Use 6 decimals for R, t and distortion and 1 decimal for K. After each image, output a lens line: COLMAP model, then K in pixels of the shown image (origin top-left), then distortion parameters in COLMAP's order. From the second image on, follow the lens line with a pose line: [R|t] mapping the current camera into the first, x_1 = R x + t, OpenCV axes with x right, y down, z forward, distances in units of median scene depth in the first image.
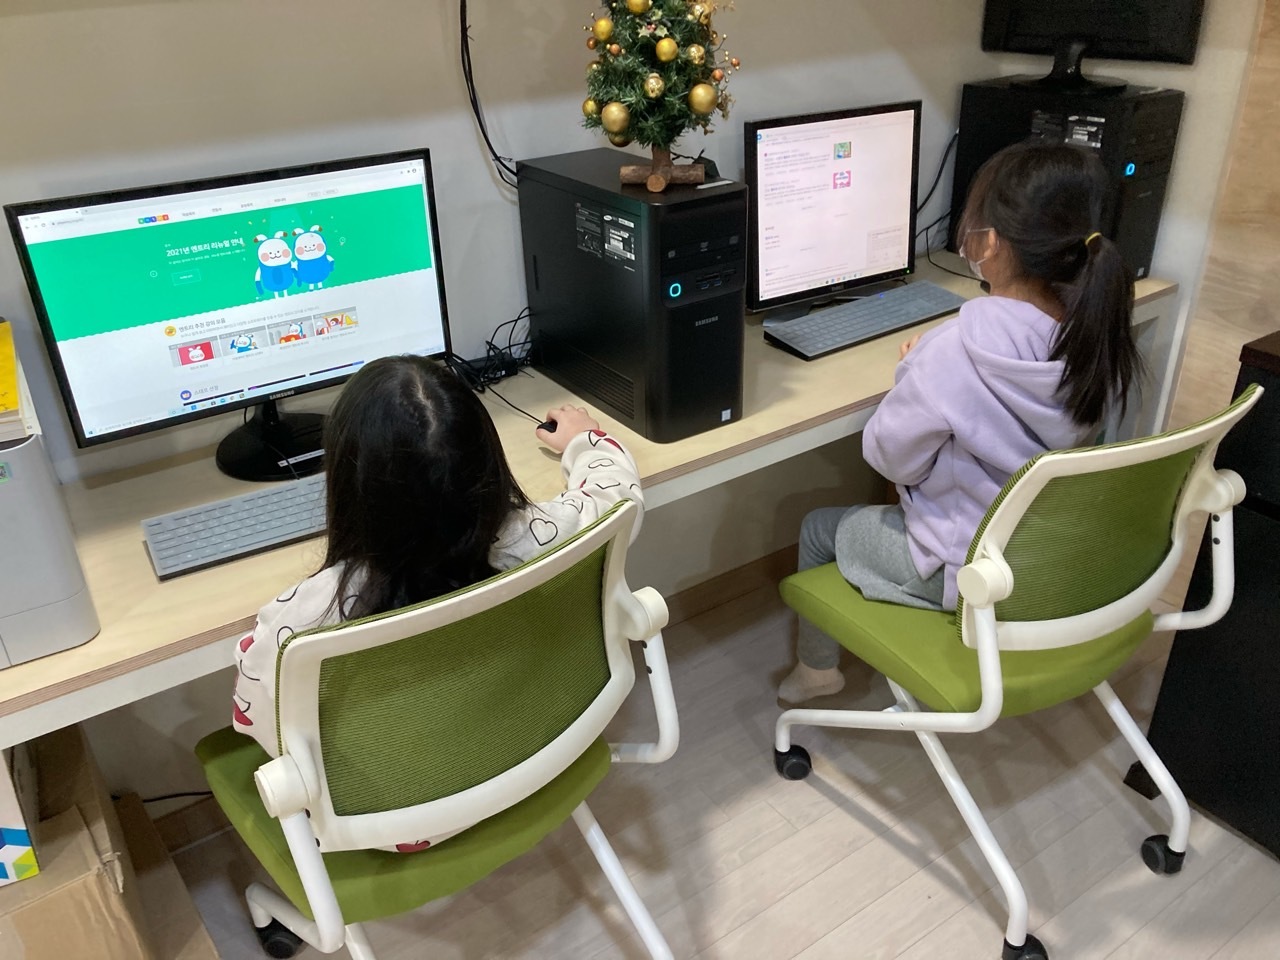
lens RADIAL K [[1045.7, 0, 629.2], [0, 1045.7, 479.6], [0, 0, 1]] dist [0.036345, -0.018036]
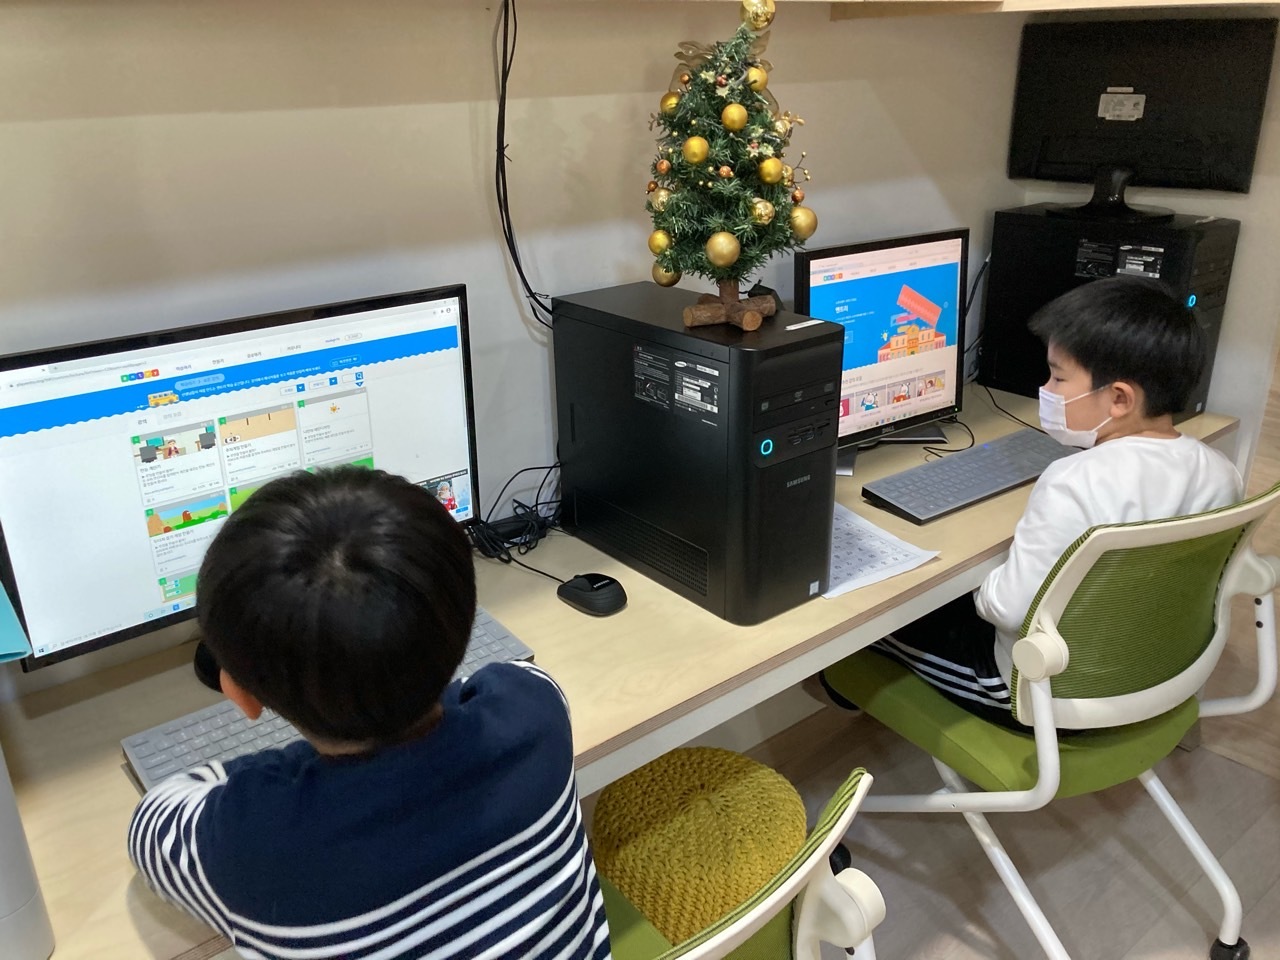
lens RADIAL K [[1045.7, 0, 634.3], [0, 1045.7, 487.4], [0, 0, 1]] dist [0.036345, -0.018036]
pose [[0.995964, -0.019910, 0.087516, -0.130898], [0.028658, 0.994588, -0.099869, -0.065687], [-0.085054, 0.101974, 0.991144, 0.172620]]
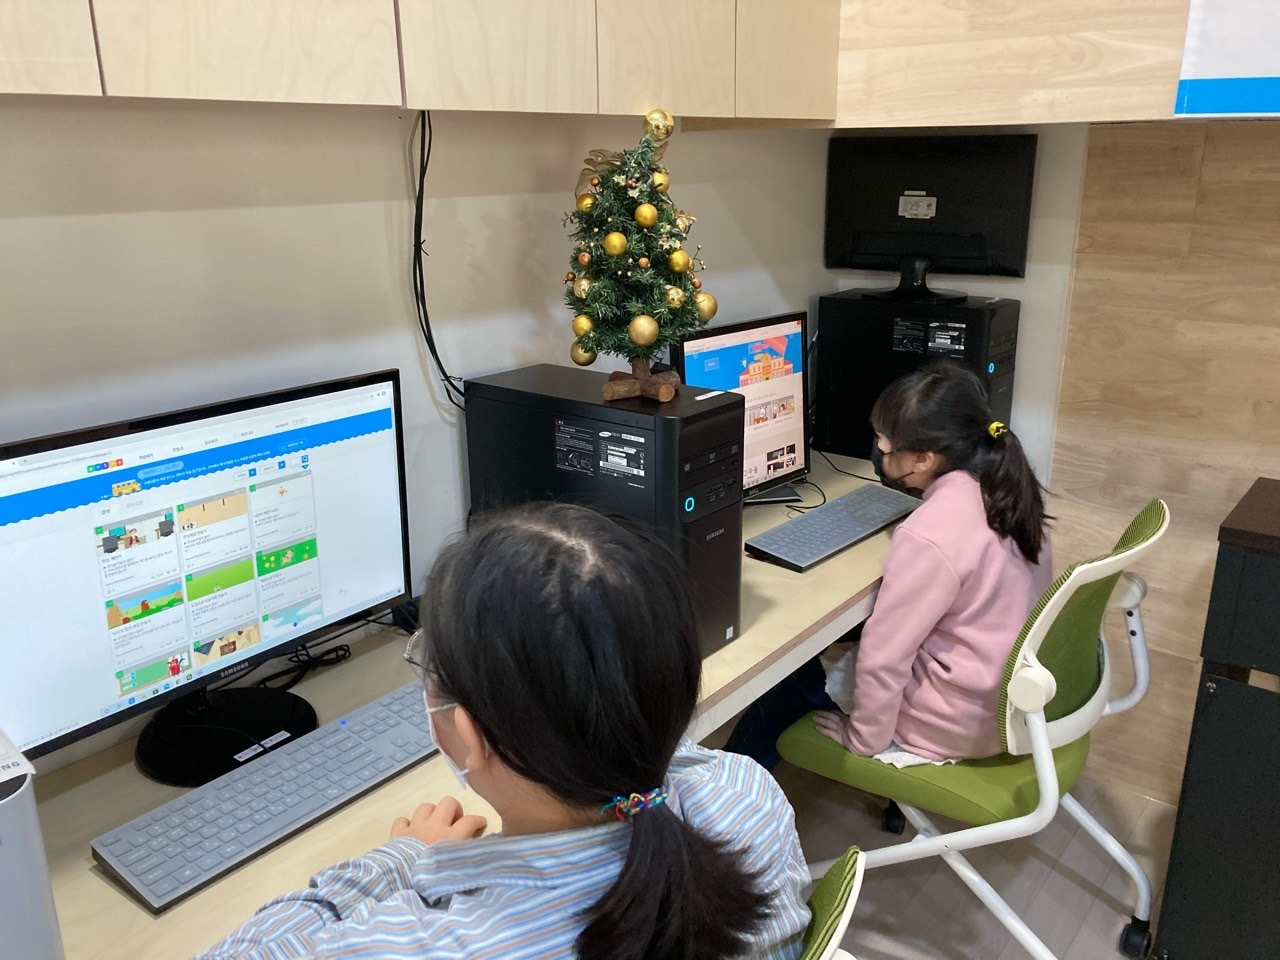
lens RADIAL K [[1045.7, 0, 636.3], [0, 1045.7, 479.6], [0, 0, 1]] dist [0.036345, -0.018036]
pose [[0.954110, -0.065054, 0.292306, -0.260640], [0.120460, 0.977038, -0.175746, -0.044011], [-0.274161, 0.202892, 0.940038, 0.130967]]
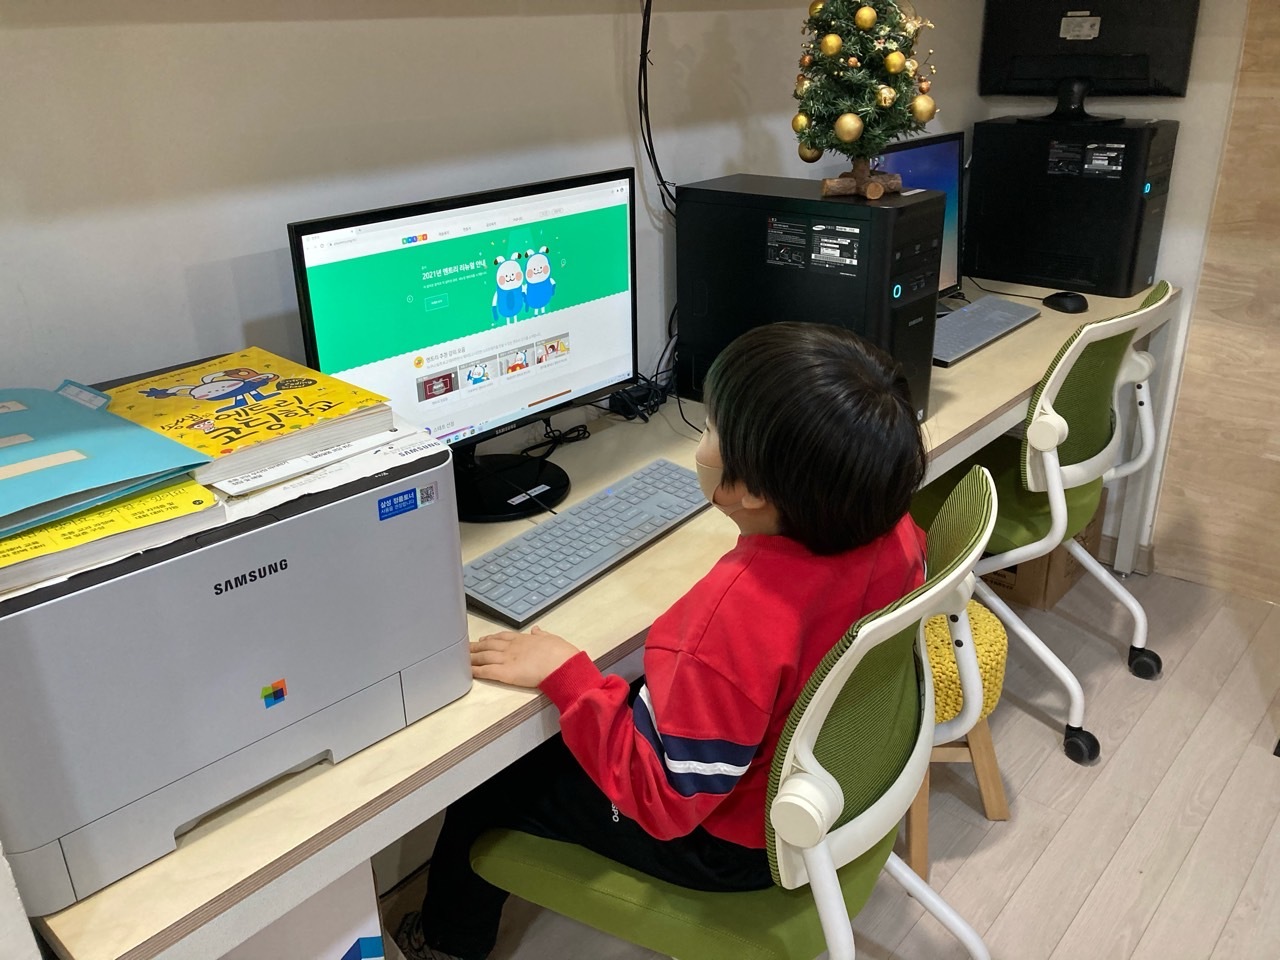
lens RADIAL K [[1045.7, 0, 653.2], [0, 1045.7, 465.2], [0, 0, 1]] dist [0.036345, -0.018036]
pose [[0.968344, -0.089731, 0.232934, -0.421390], [0.111089, 0.990567, -0.080226, 0.040180], [-0.223538, 0.103563, 0.969178, 0.072782]]
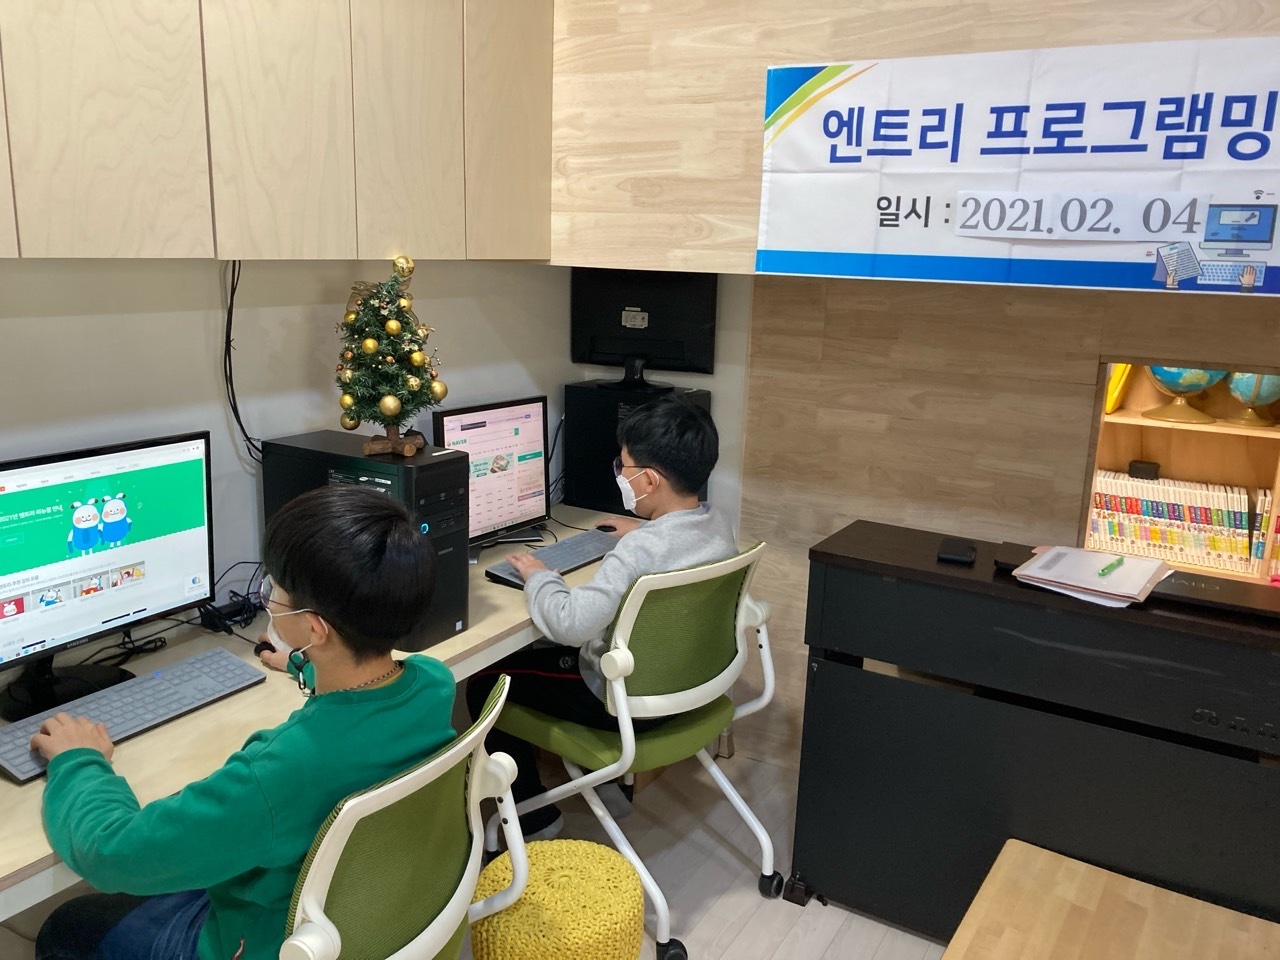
lens RADIAL K [[1045.7, 0, 630.4], [0, 1045.7, 477.5], [0, 0, 1]] dist [0.036345, -0.018036]
pose [[0.902548, -0.035407, 0.429132, -0.274413], [0.149413, 0.960443, -0.235000, 0.101671], [-0.403836, 0.276216, 0.872136, -0.262097]]
